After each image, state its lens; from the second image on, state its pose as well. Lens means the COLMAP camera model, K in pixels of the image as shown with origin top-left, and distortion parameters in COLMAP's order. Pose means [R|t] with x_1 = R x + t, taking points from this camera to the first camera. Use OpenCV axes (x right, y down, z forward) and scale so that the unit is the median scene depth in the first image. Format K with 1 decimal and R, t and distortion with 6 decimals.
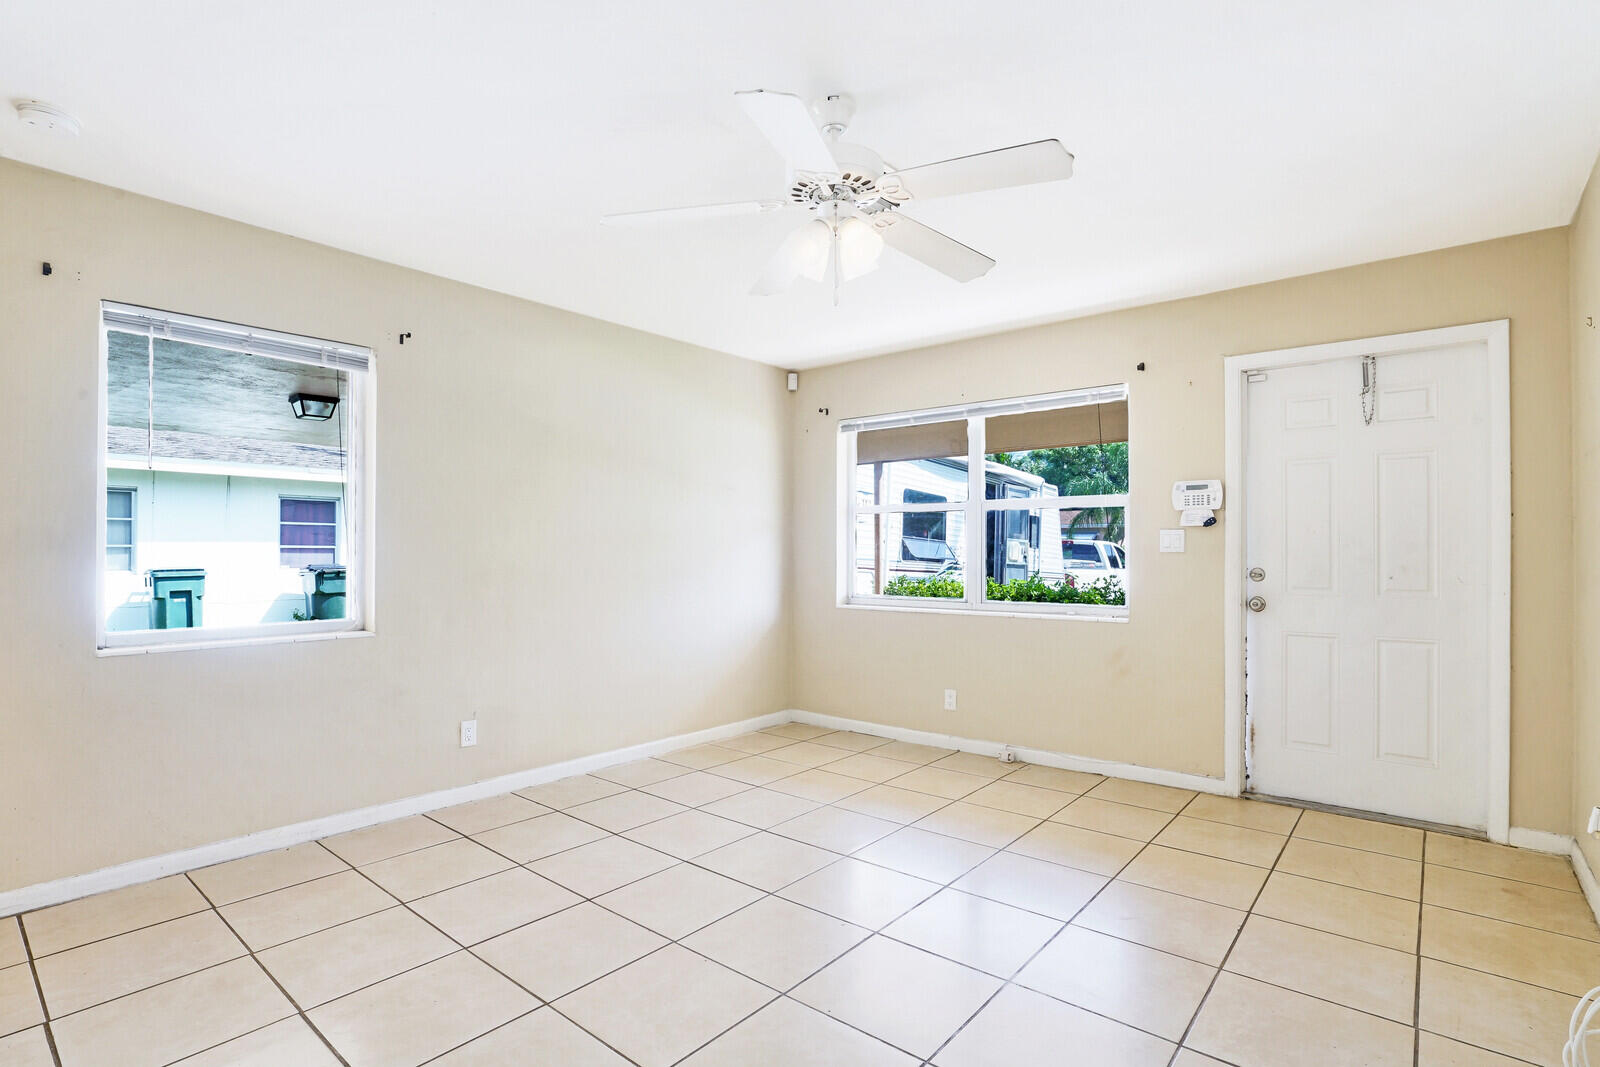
lens RADIAL K [[773.8, 0, 814.2], [0, 773.8, 541.4], [0, 0, 1]] dist [-0.054517, 0.028486]
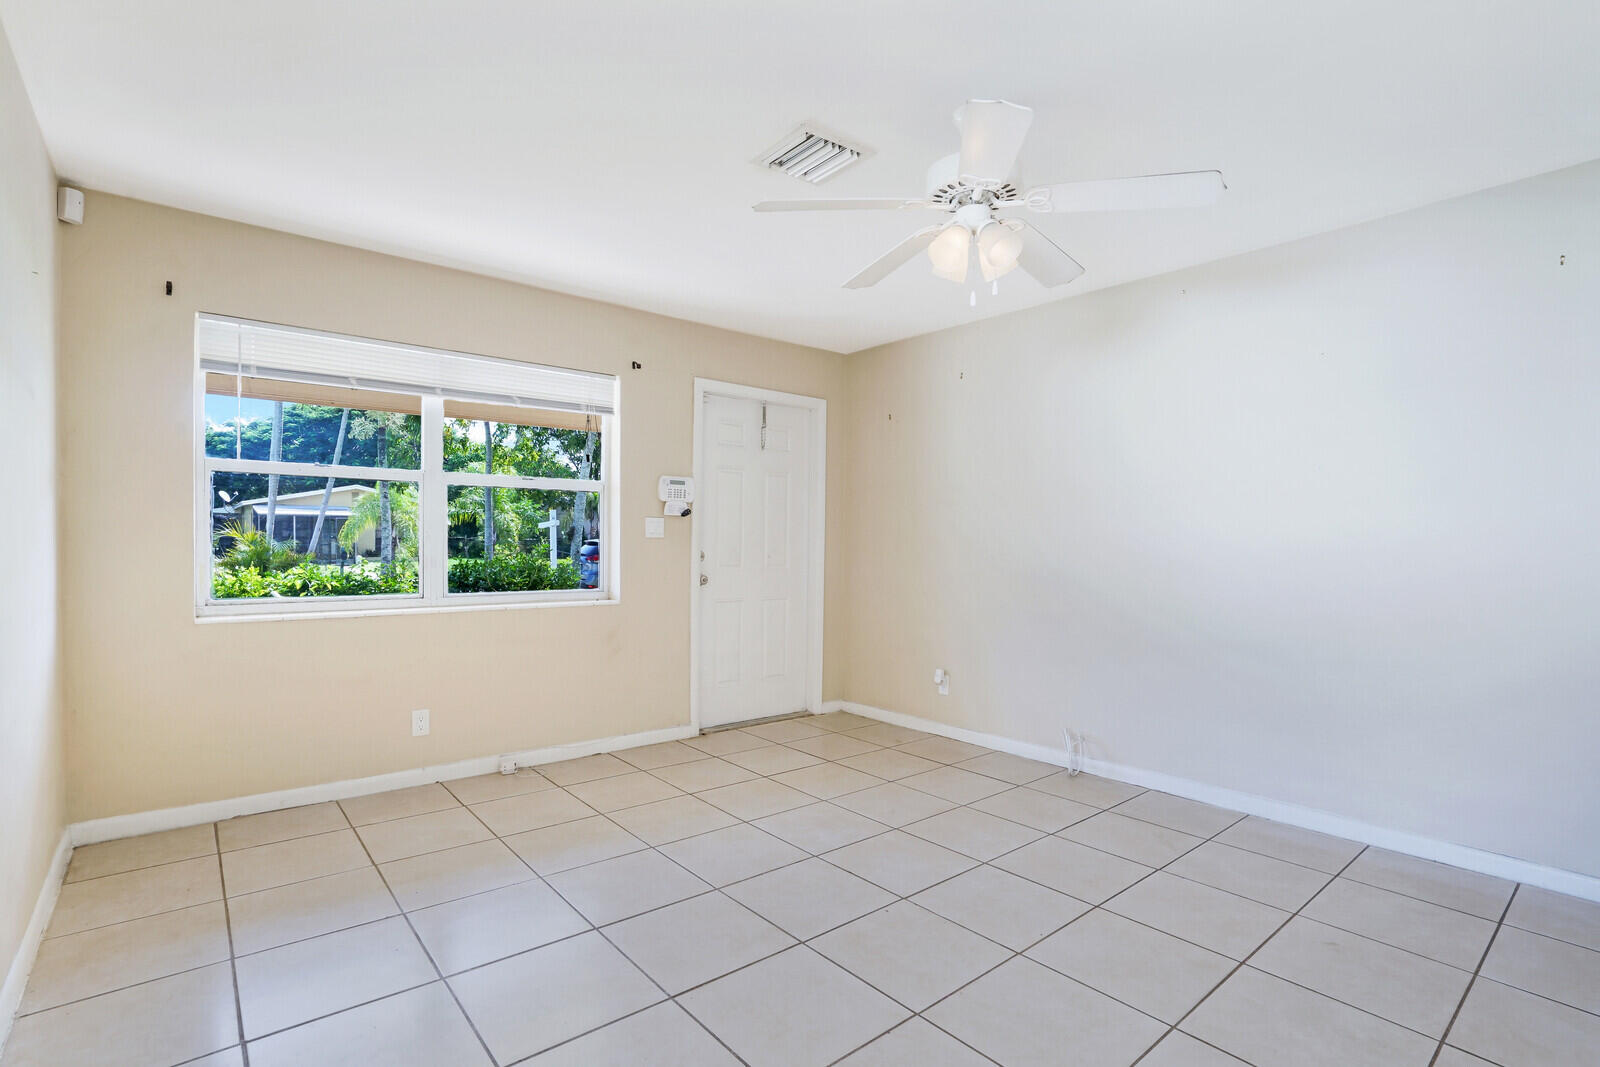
lens RADIAL K [[773.8, 0, 814.2], [0, 773.8, 541.4], [0, 0, 1]] dist [-0.054517, 0.028486]
pose [[0.185347, -0.000292, 0.982673, -0.632896], [-0.026600, 0.999632, 0.005315, 0.007627], [-0.982313, -0.027124, 0.185271, 0.578078]]
